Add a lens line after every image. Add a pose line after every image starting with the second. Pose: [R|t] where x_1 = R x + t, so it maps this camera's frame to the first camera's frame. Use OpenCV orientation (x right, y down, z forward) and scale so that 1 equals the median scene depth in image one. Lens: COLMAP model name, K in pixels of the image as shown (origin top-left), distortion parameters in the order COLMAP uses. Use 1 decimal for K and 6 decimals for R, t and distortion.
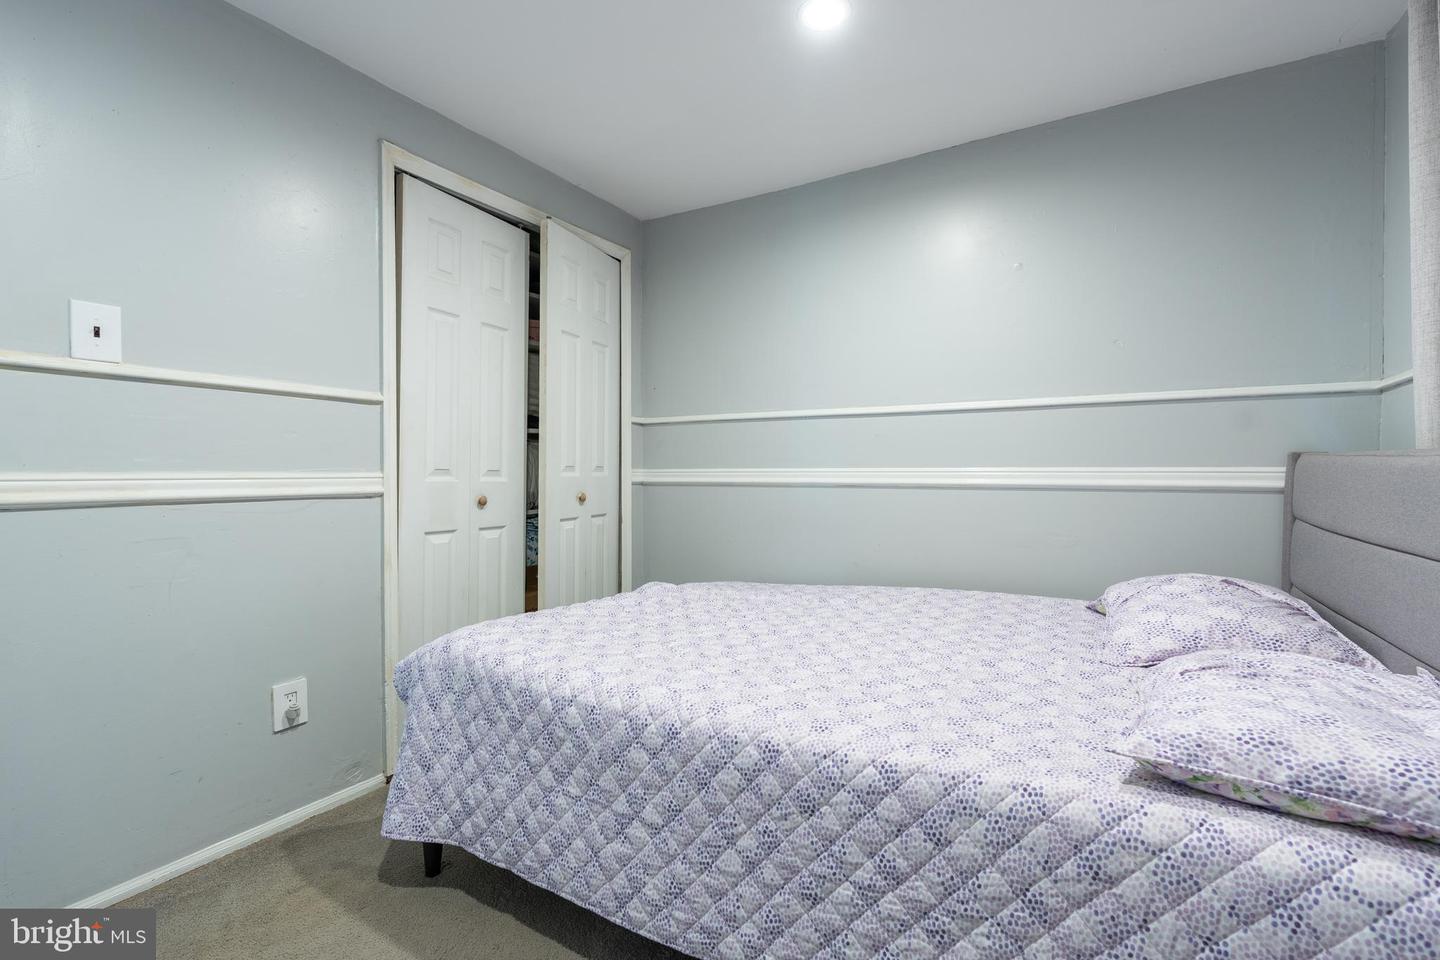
lens RADIAL K [[648.9, 0, 719.0], [0, 648.9, 476.9], [0, 0, 1]] dist [-0.001446, 0.000522]
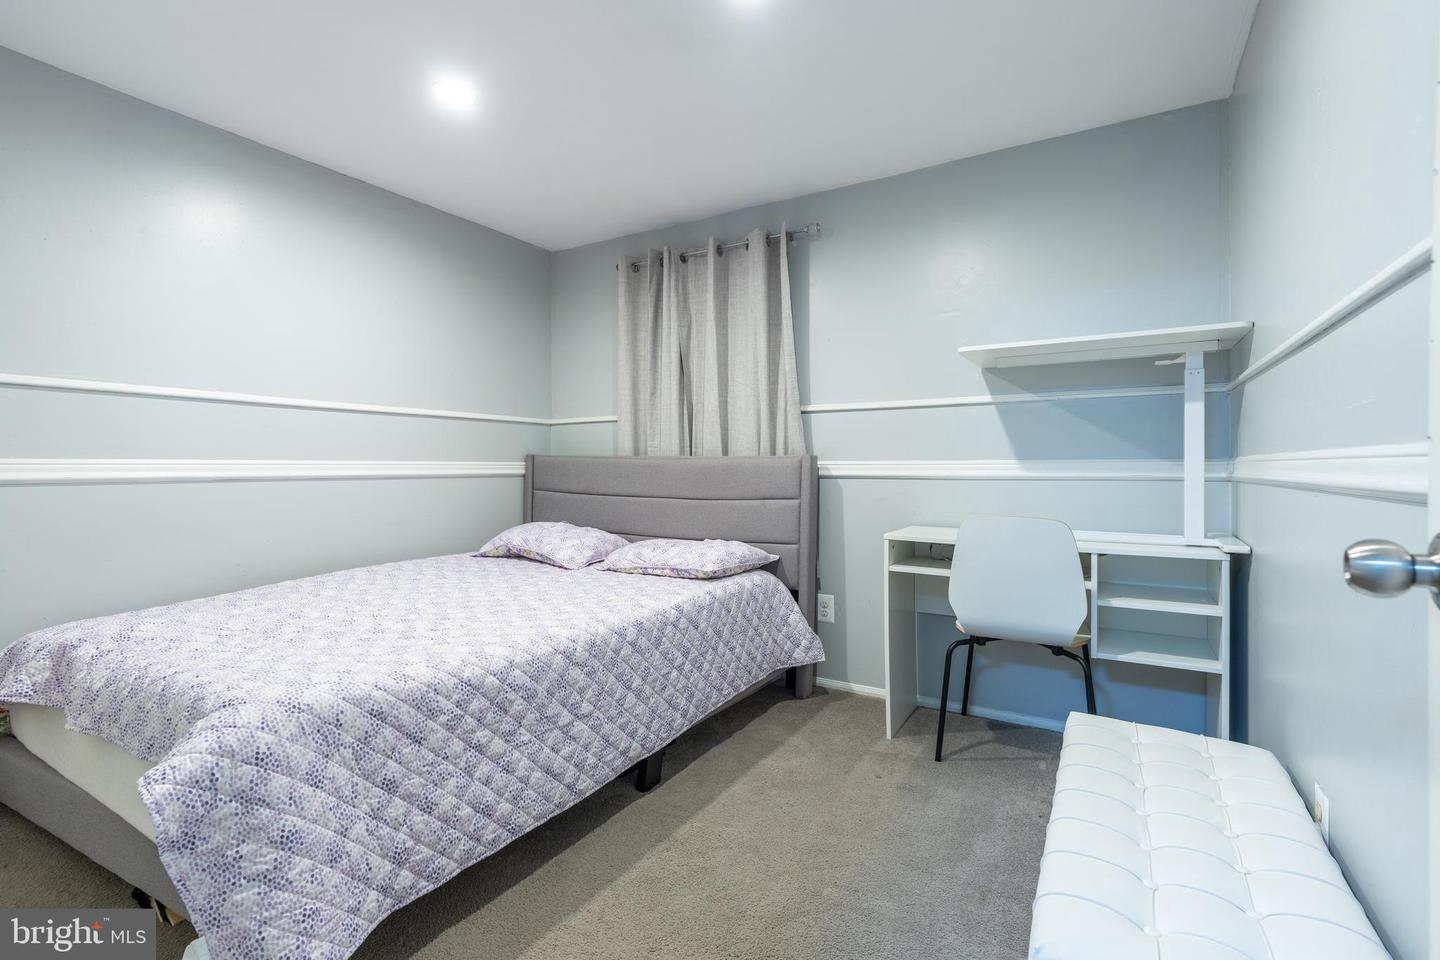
lens RADIAL K [[648.9, 0, 719.0], [0, 648.9, 476.9], [0, 0, 1]] dist [-0.001446, 0.000522]
pose [[0.012883, -0.015003, 0.999804, -1.453813], [0.008366, 0.999854, 0.014896, 0.004054], [-0.999882, 0.008173, 0.013006, 0.674069]]
